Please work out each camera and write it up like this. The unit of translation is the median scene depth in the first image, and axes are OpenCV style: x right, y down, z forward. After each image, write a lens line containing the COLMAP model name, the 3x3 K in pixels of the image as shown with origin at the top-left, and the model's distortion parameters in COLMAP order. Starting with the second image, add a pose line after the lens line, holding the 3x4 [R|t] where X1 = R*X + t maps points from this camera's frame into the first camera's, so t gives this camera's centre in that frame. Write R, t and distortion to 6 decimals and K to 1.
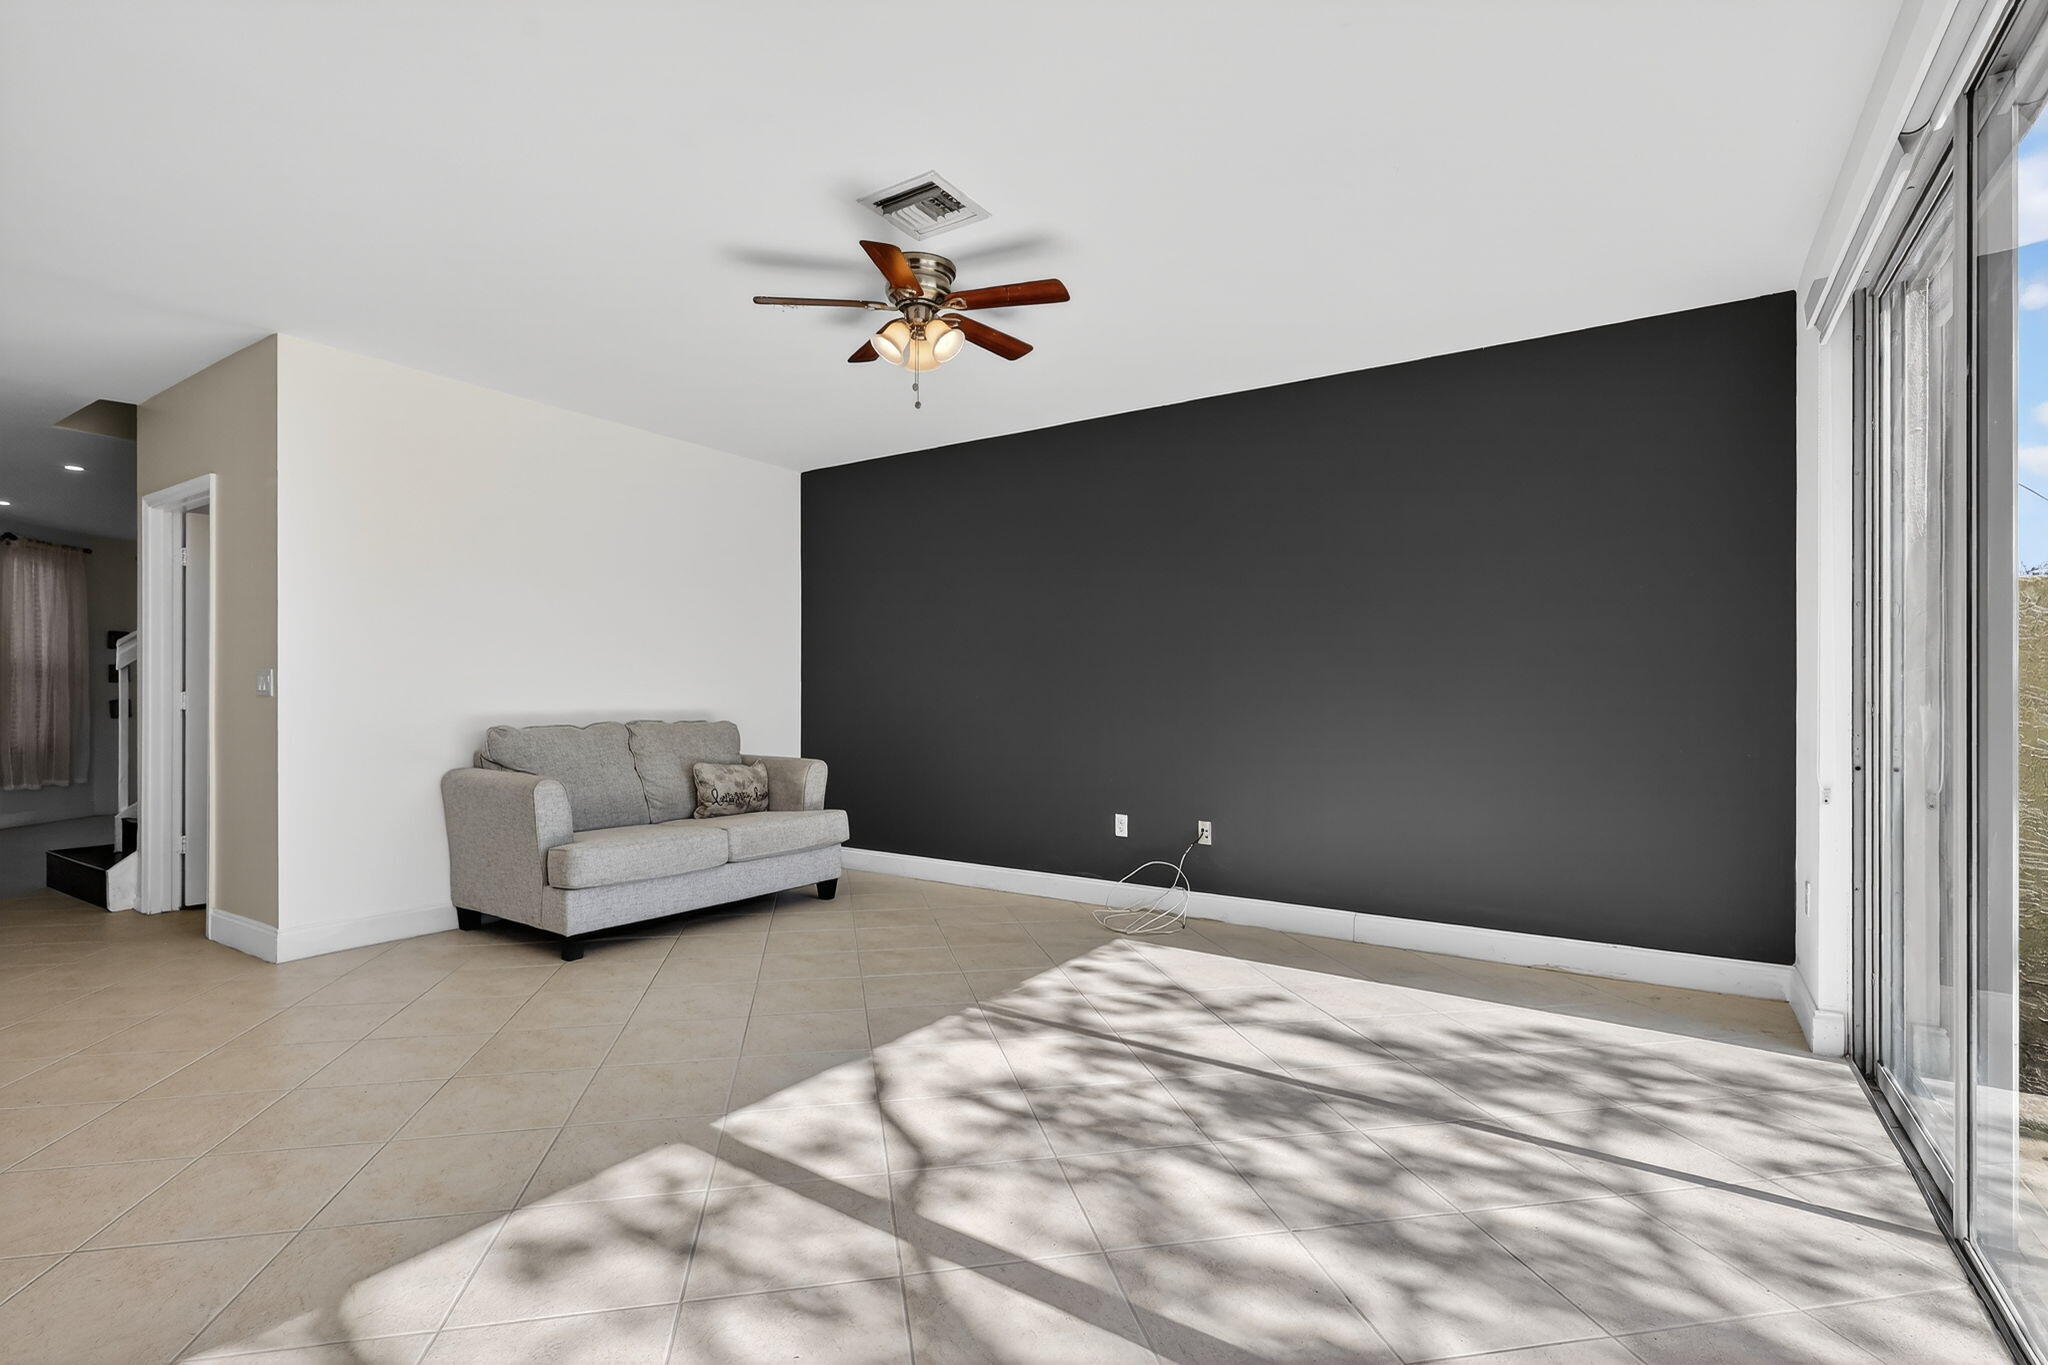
lens RADIAL K [[951.0, 0, 1031.1], [0, 951.0, 689.4], [0, 0, 1]] dist [0.004656, -0.000500]
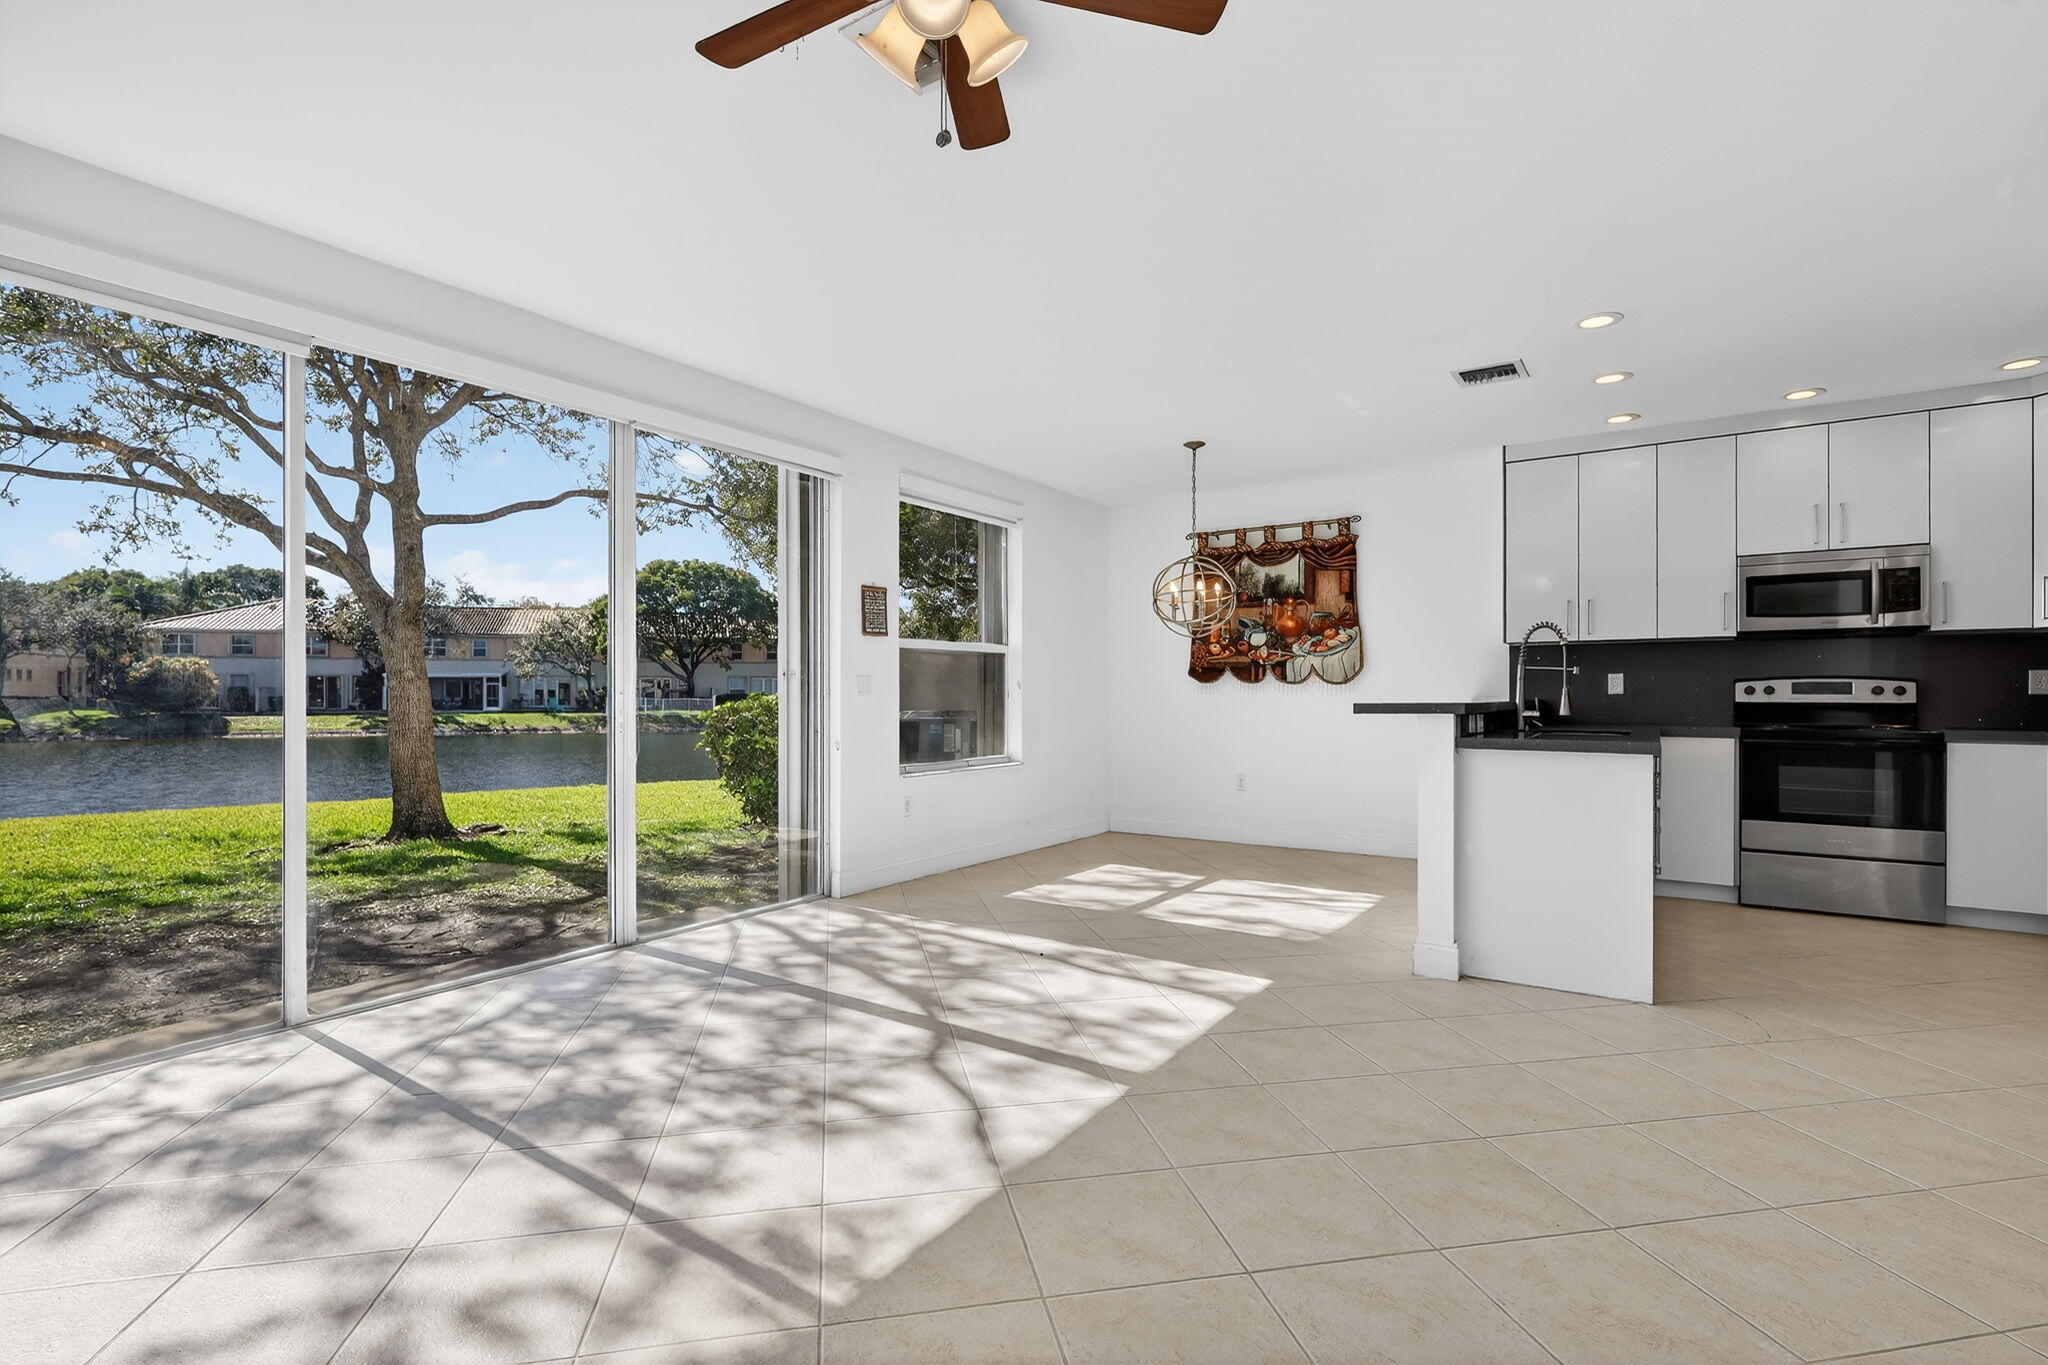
lens RADIAL K [[951.0, 0, 1028.1], [0, 951.0, 696.6], [0, 0, 1]] dist [0.004656, -0.000500]
pose [[-0.999944, -0.000381, 0.010604, -0.231589], [-0.000432, 0.999988, -0.004790, 0.018535], [-0.010602, -0.004794, -0.999932, 2.051330]]
